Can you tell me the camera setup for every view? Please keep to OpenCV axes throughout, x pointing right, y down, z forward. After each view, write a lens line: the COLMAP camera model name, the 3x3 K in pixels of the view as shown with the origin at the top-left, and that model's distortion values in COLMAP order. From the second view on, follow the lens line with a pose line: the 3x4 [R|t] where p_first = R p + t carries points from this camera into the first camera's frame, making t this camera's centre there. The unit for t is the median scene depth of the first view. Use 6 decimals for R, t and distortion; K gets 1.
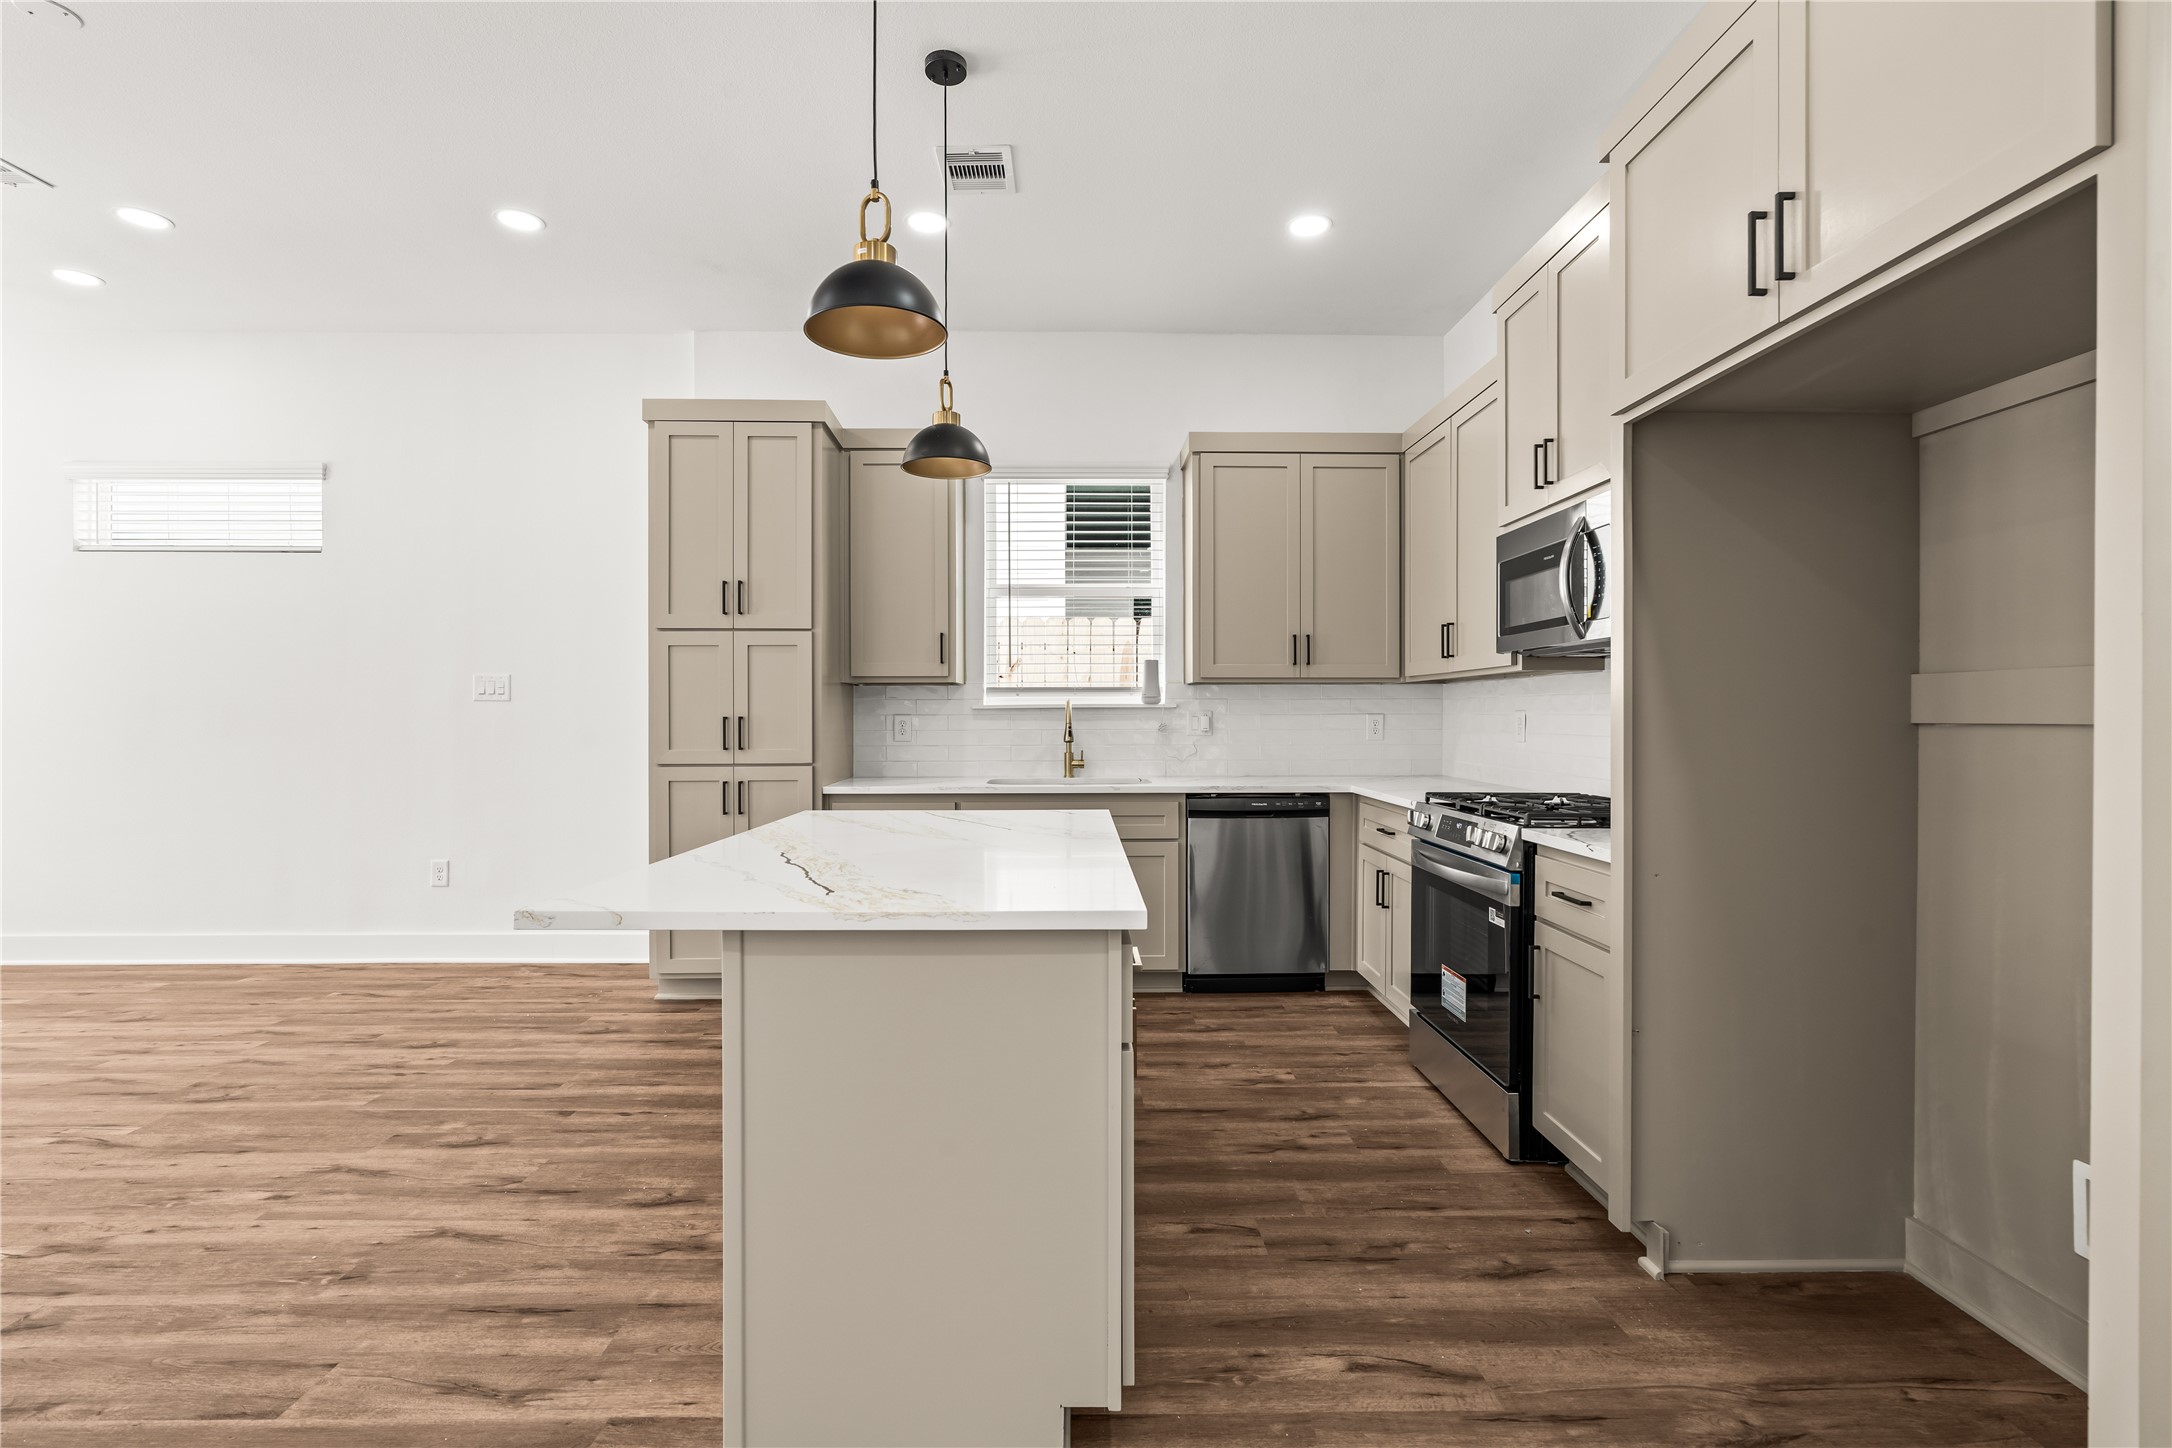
lens RADIAL K [[983.1, 0, 1077.1], [0, 983.1, 719.5], [0, 0, 1]] dist [0.004048, 0.000653]
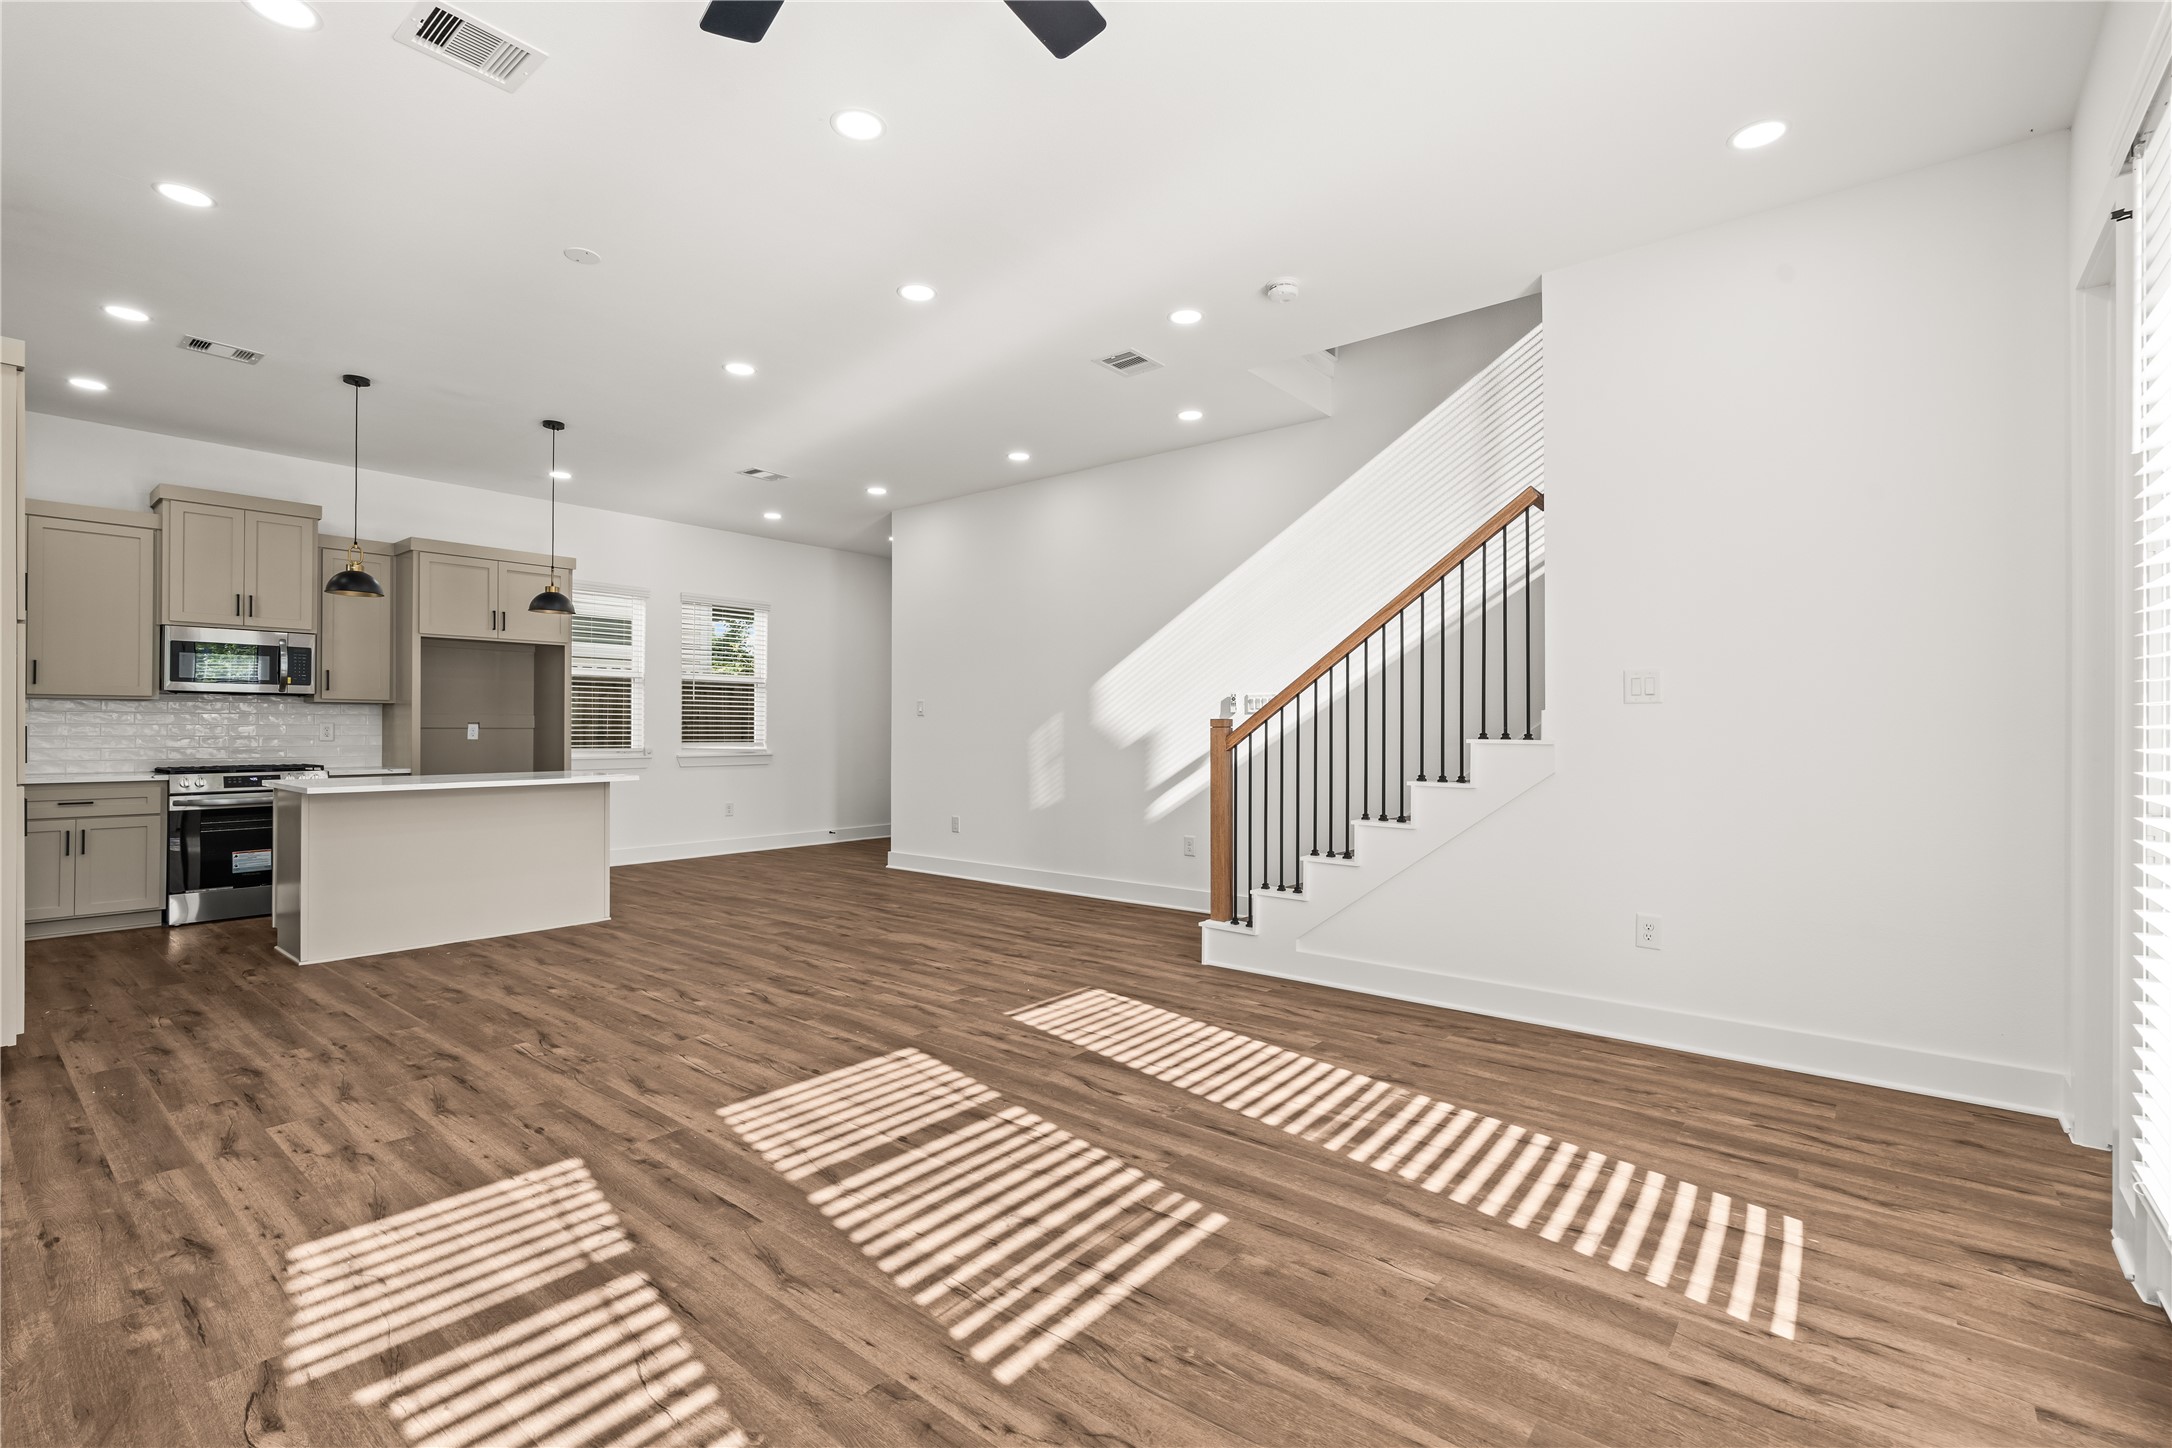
lens RADIAL K [[977.6, 0, 1088.1], [0, 977.6, 716.1], [0, 0, 1]] dist [0.000117, 0.000843]
pose [[-0.766383, 0.003884, 0.642372, -1.925660], [-0.001048, 0.999973, -0.007297, -0.008228], [-0.642383, -0.006266, -0.766358, 1.229523]]
